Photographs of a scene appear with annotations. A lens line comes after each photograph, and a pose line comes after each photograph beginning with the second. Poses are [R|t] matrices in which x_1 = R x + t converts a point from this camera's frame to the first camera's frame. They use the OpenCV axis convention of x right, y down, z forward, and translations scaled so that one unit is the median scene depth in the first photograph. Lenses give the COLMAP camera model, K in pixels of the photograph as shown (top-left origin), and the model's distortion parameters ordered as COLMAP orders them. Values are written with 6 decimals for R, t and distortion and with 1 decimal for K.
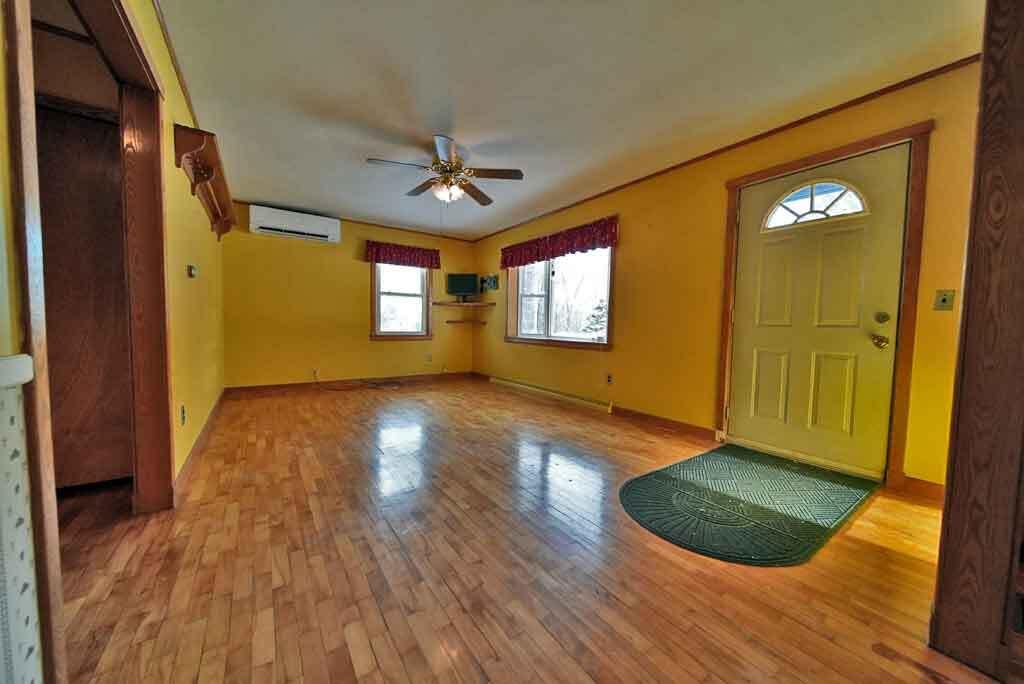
lens RADIAL K [[360.7, 0, 510.2], [0, 360.7, 340.5], [0, 0, 1]] dist [-0.002764, -0.000789]
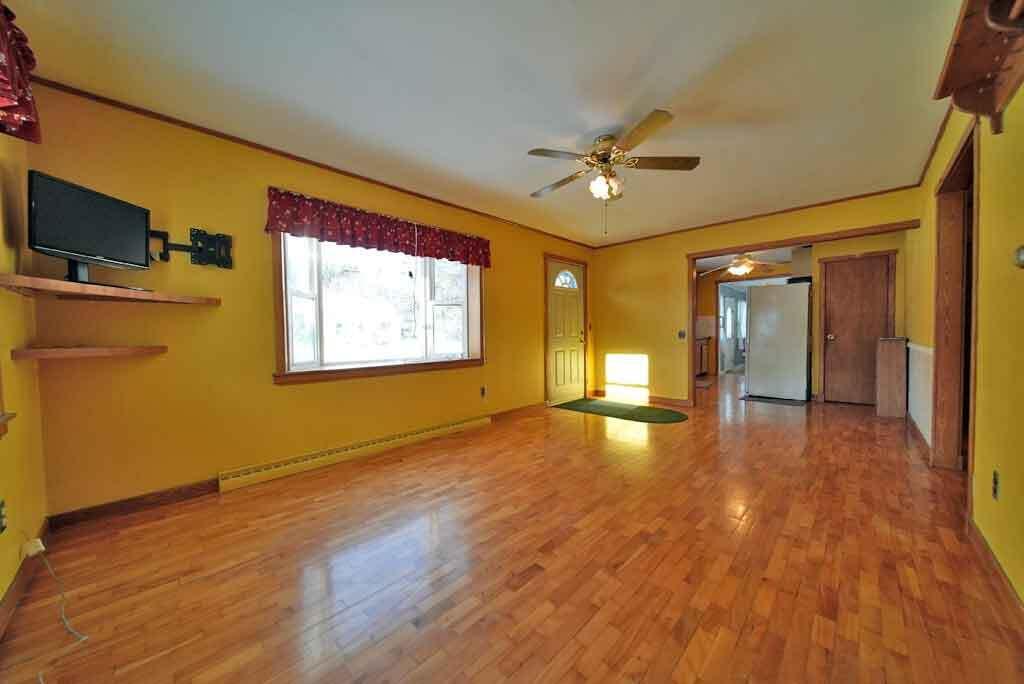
lens RADIAL K [[360.7, 0, 511.1], [0, 360.7, 342.8], [0, 0, 1]] dist [-0.002764, -0.000789]
pose [[-0.192271, -0.023856, 0.981052, -0.607256], [0.068559, 0.996935, 0.037679, -0.054863], [-0.978944, 0.074504, -0.190046, 0.881620]]
